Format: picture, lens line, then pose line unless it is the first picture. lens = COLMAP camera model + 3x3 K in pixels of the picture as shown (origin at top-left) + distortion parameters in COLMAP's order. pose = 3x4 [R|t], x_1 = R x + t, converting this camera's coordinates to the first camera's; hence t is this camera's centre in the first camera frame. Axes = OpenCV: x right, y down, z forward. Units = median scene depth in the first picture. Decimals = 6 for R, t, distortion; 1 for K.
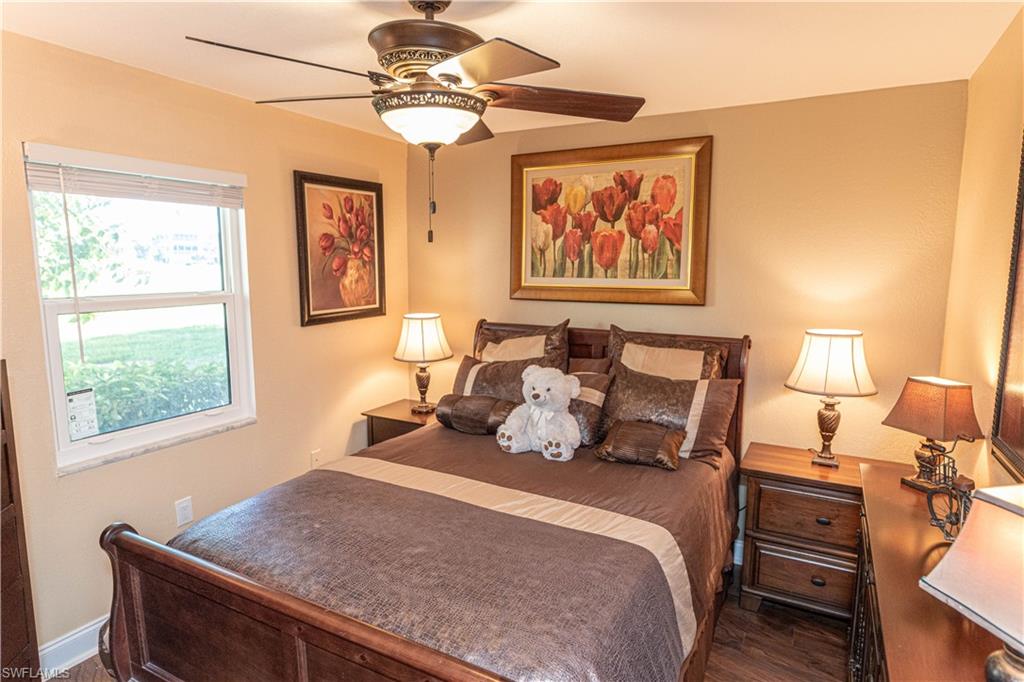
lens RADIAL K [[591.3, 0, 512.5], [0, 591.3, 346.2], [0, 0, 1]] dist [0.003524, -0.001031]
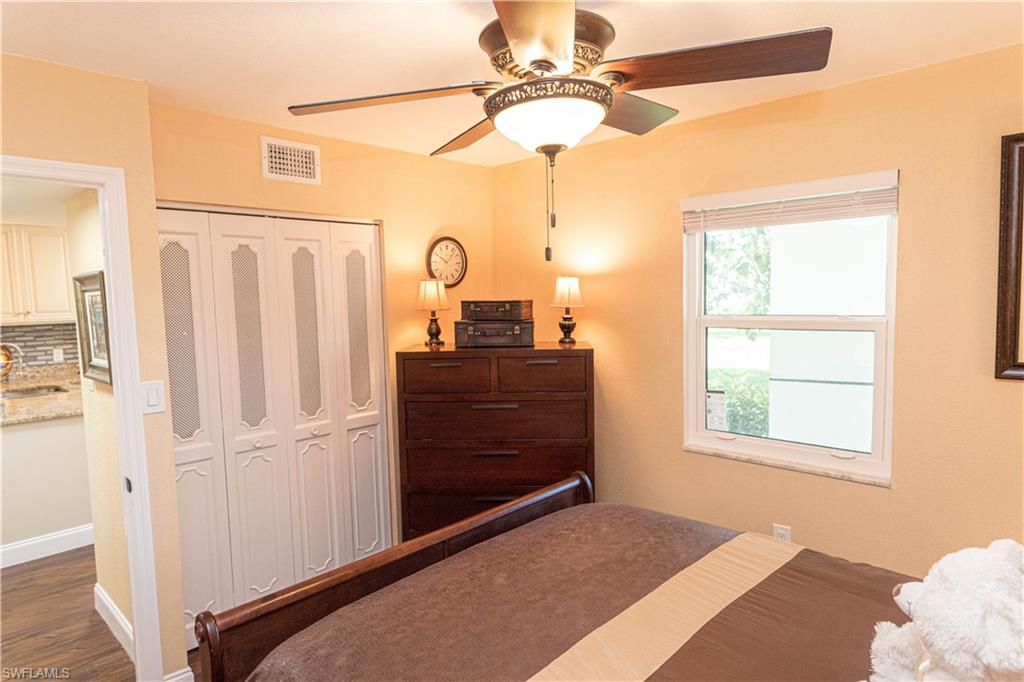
lens RADIAL K [[591.3, 0, 514.8], [0, 591.3, 346.8], [0, 0, 1]] dist [0.003524, -0.001031]
pose [[-0.268624, 0.082317, -0.959721, 0.540748], [-0.119407, 0.985811, 0.117976, -0.108950], [0.955815, 0.146289, -0.254984, 0.898747]]
